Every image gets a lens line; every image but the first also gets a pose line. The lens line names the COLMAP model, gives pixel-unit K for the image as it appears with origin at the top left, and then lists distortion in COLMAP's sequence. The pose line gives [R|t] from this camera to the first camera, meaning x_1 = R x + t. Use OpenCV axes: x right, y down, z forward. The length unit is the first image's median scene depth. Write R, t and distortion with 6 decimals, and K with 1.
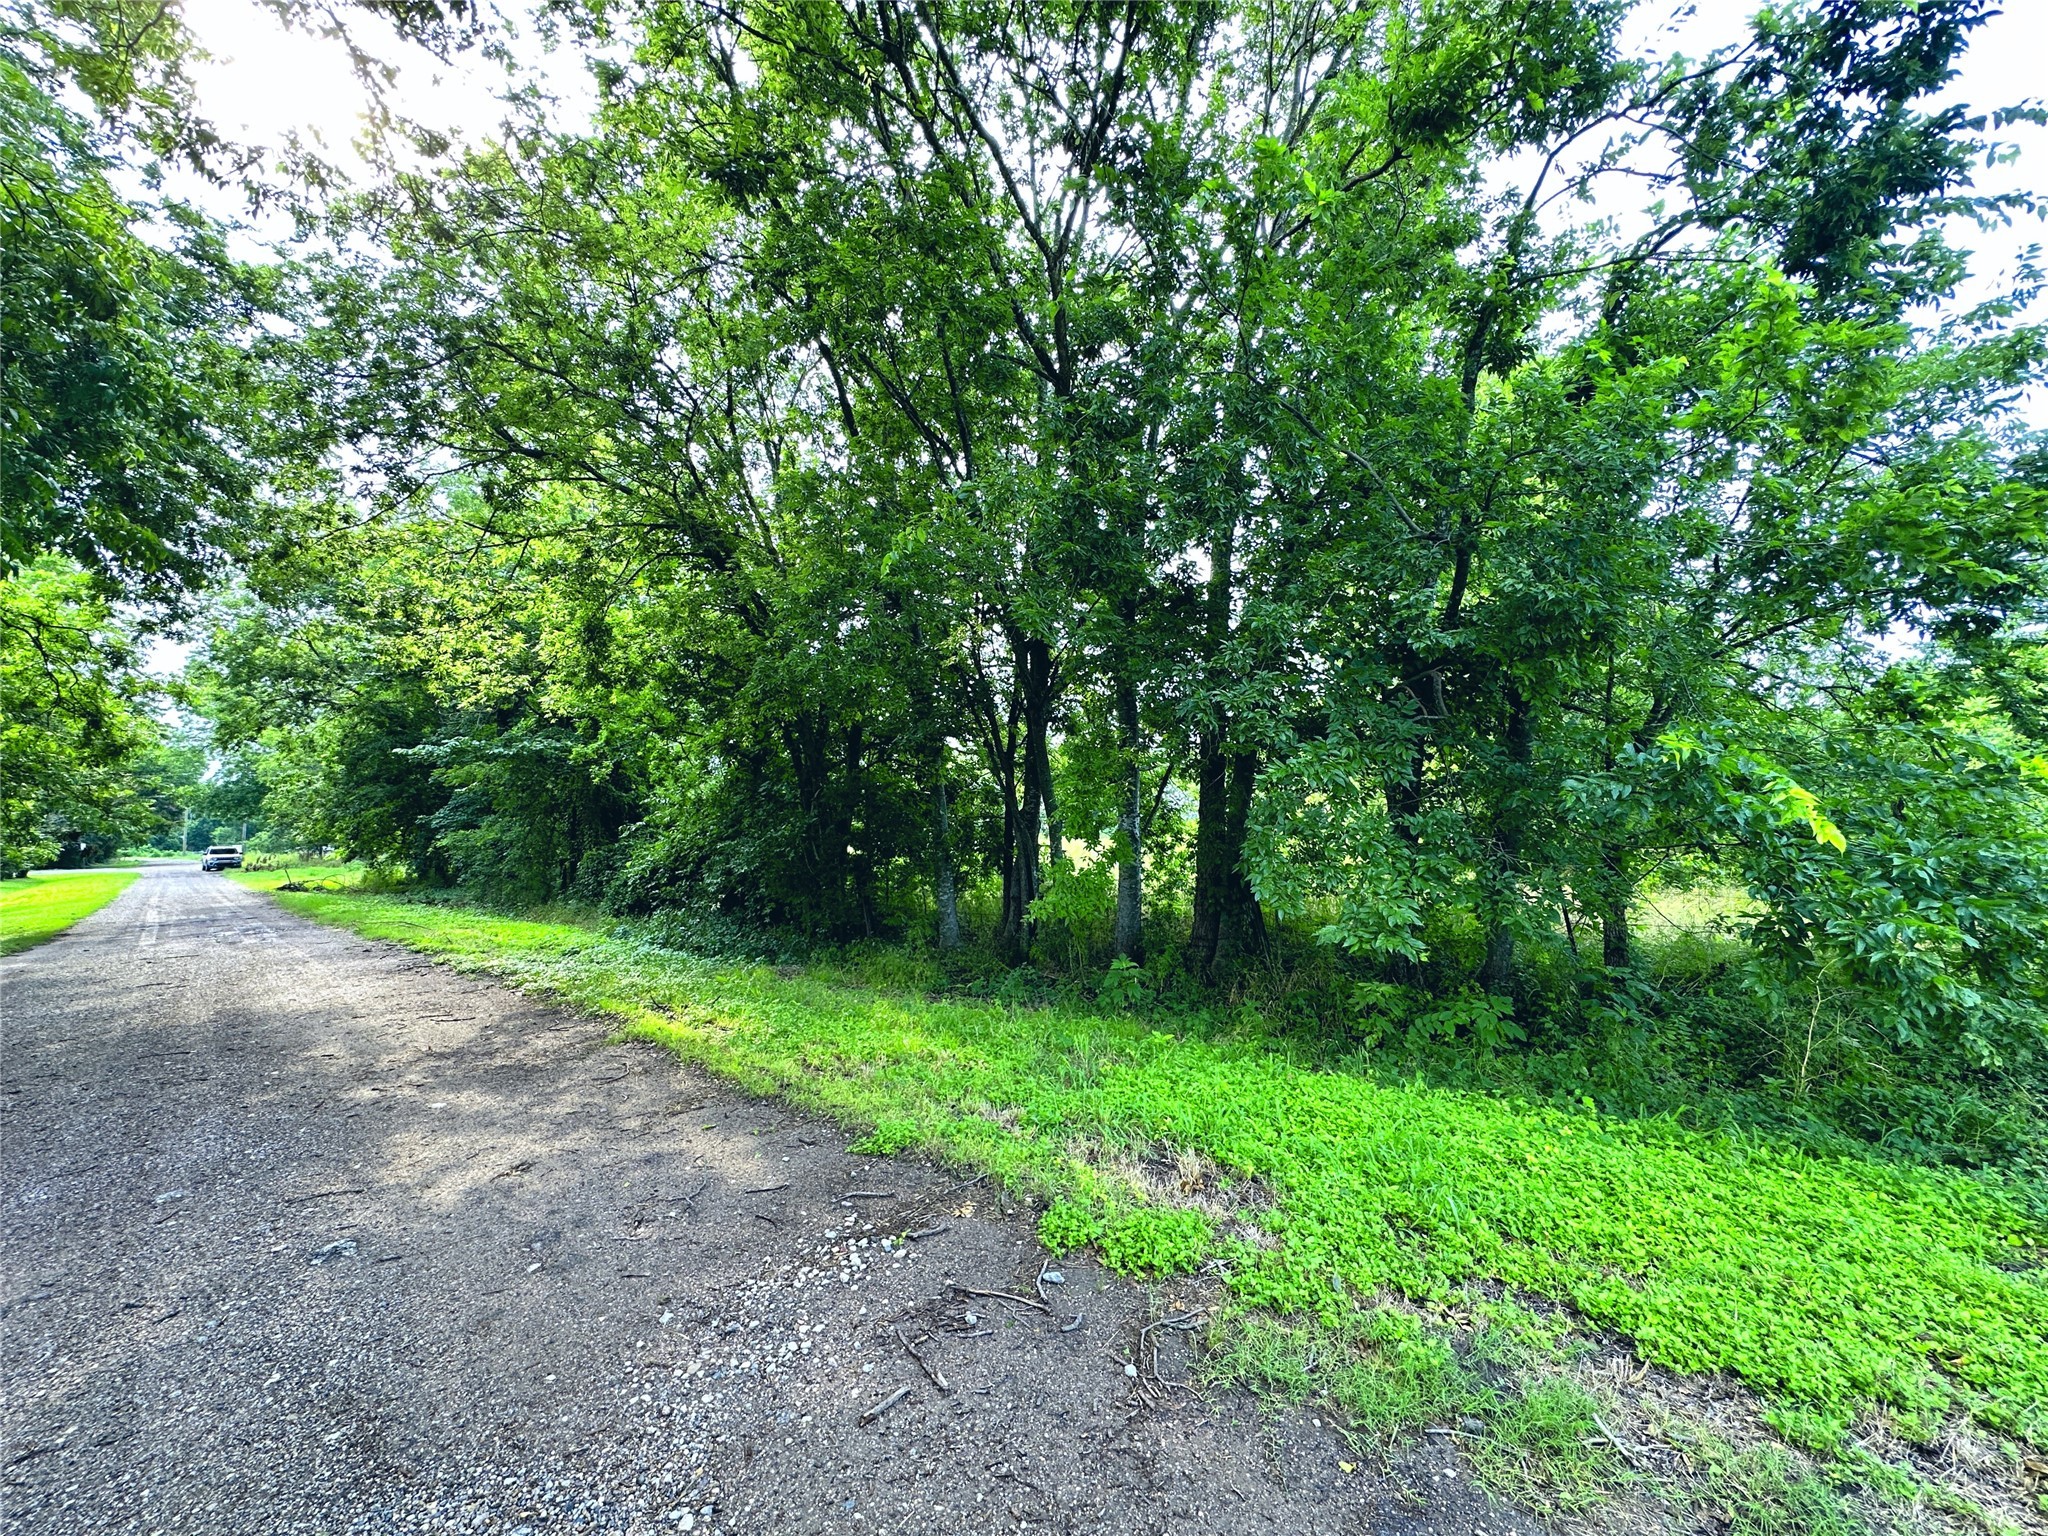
lens RADIAL K [[821.1, 0, 1024.3], [0, 821.1, 772.3], [0, 0, 1]] dist [0.000420, 0.000038]
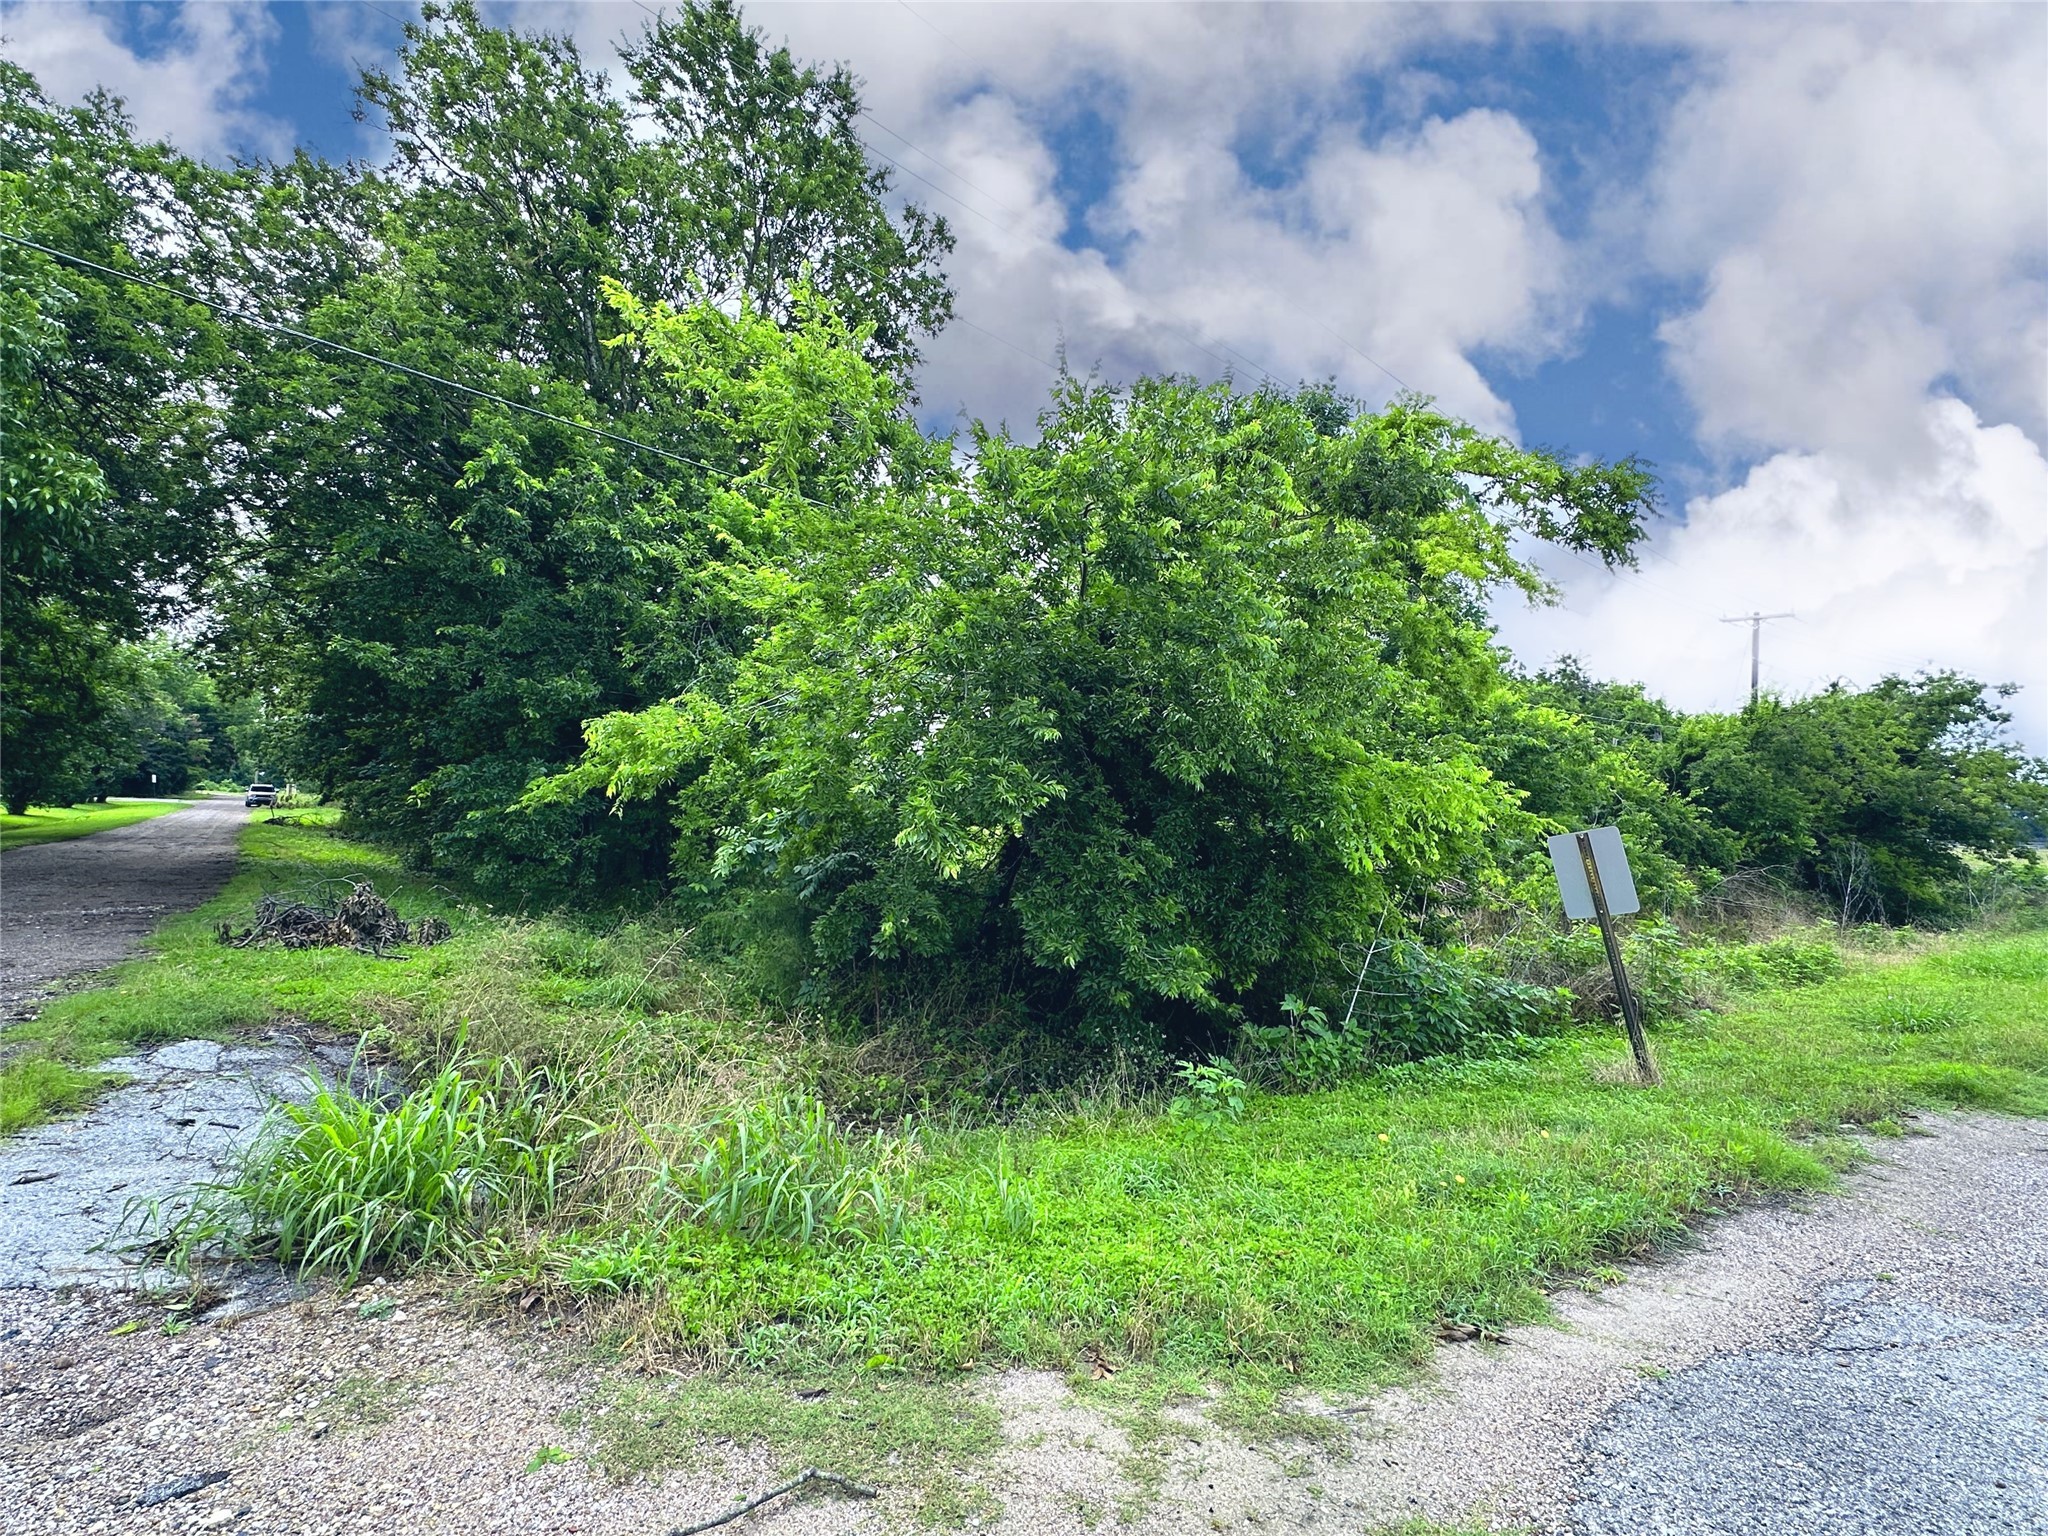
lens RADIAL K [[1007.7, 0, 1020.3], [0, 1007.7, 774.5], [0, 0, 1]] dist [-0.002514, 0.001282]
pose [[0.985628, 0.053891, -0.160105, 0.343670], [-0.049225, 0.998243, 0.032969, -0.023575], [0.161601, -0.024614, 0.986549, -0.217647]]
